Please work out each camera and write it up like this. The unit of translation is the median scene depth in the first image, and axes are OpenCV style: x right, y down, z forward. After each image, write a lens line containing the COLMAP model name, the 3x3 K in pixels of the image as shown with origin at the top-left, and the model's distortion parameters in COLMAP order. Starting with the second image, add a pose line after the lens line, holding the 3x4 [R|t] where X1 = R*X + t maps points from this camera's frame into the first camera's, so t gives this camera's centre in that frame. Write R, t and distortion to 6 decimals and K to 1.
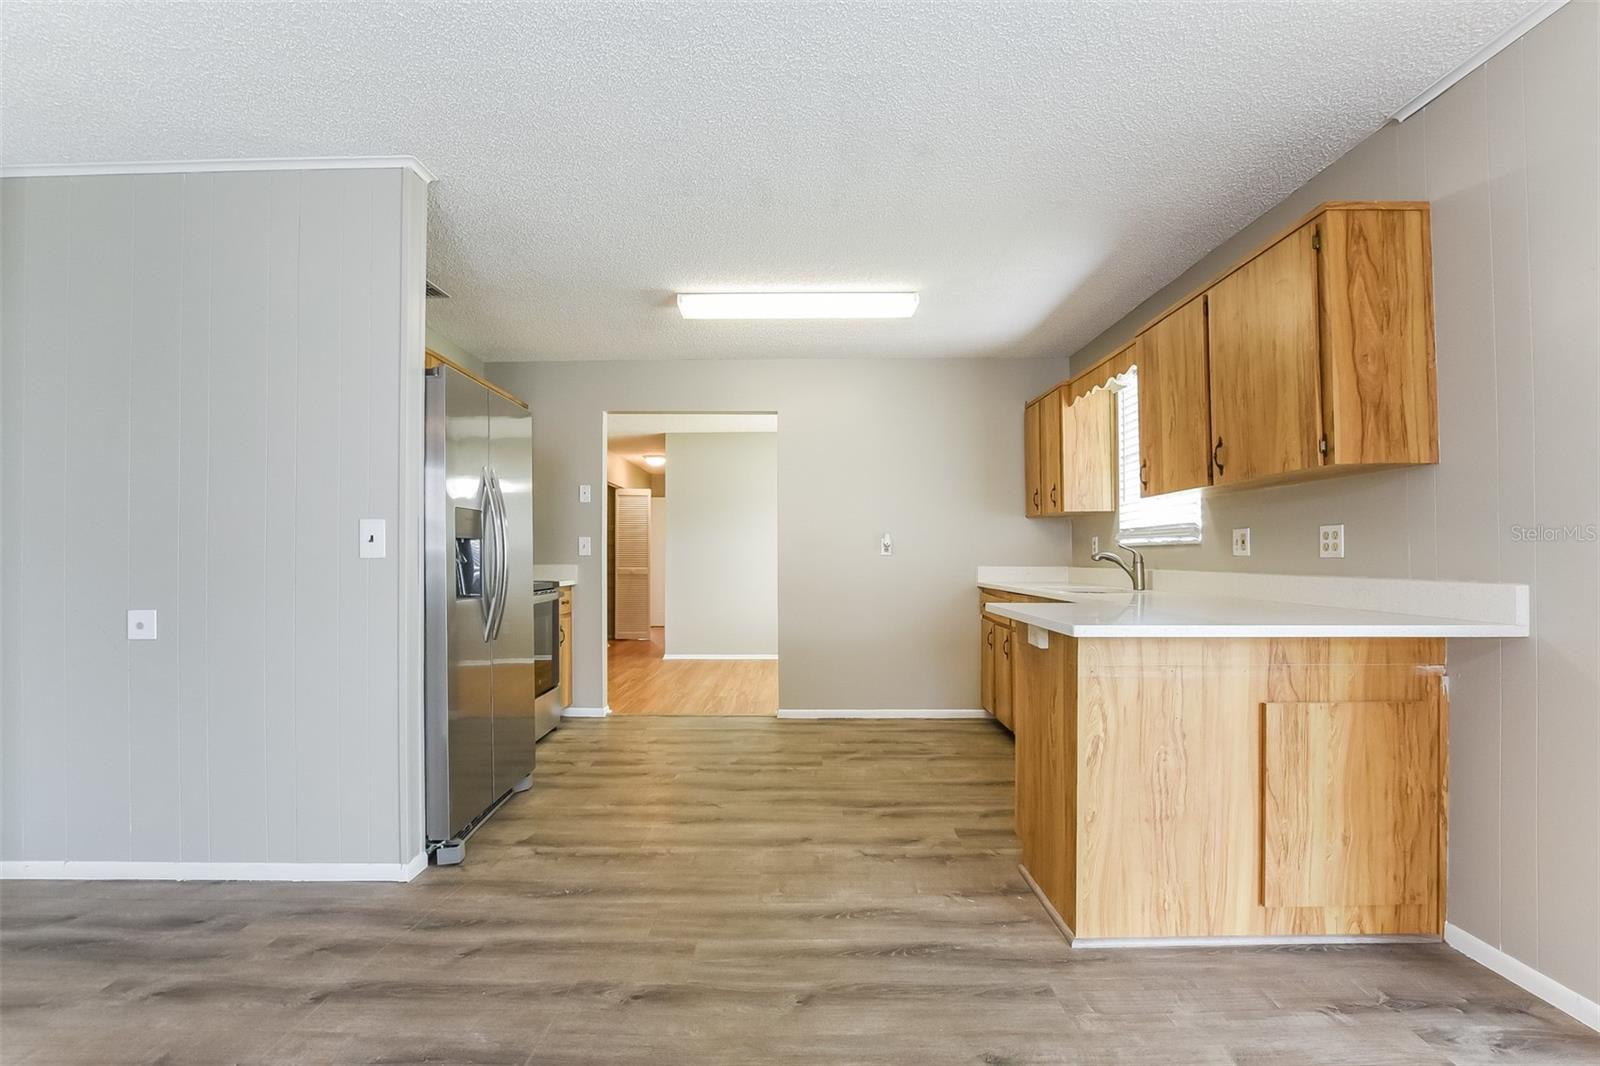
lens RADIAL K [[754.3, 0, 808.5], [0, 754.3, 543.5], [0, 0, 1]] dist [0.014261, 0.003251]
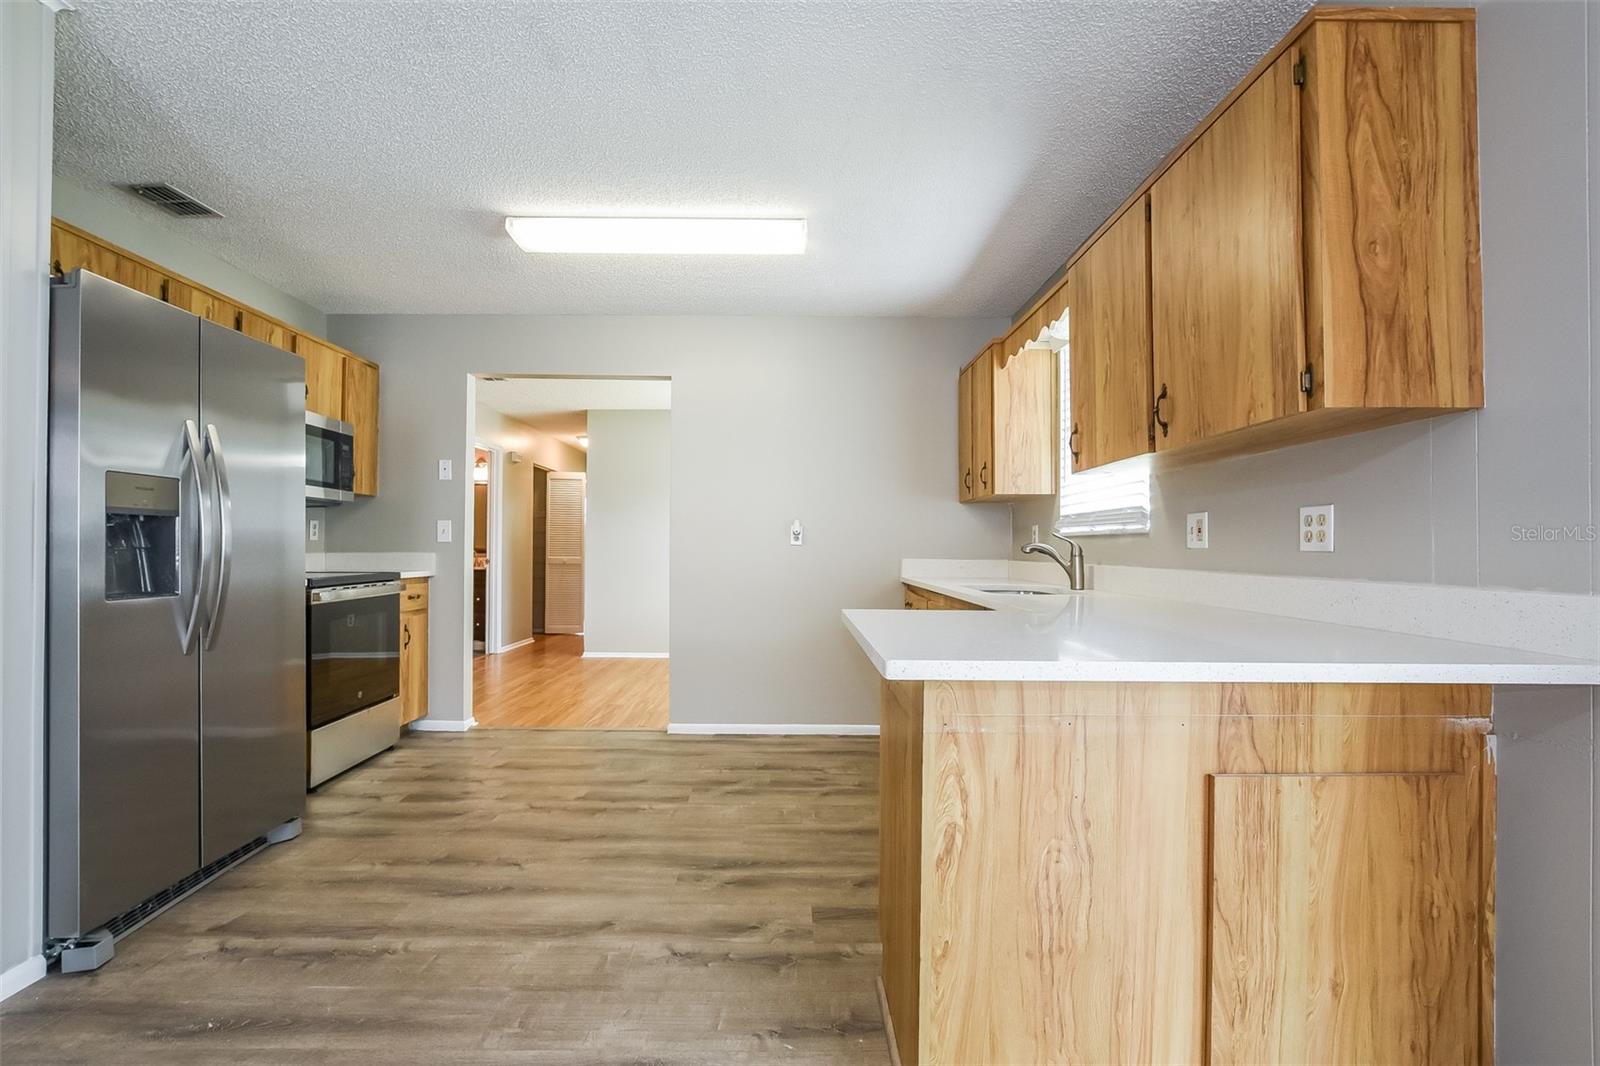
lens RADIAL K [[754.3, 0, 788.6], [0, 754.3, 534.4], [0, 0, 1]] dist [0.014261, 0.003251]
pose [[0.999960, 0.008914, -0.000315, 0.183306], [-0.008913, 0.999960, 0.000437, 0.006462], [0.000319, -0.000434, 1.000000, 0.271722]]
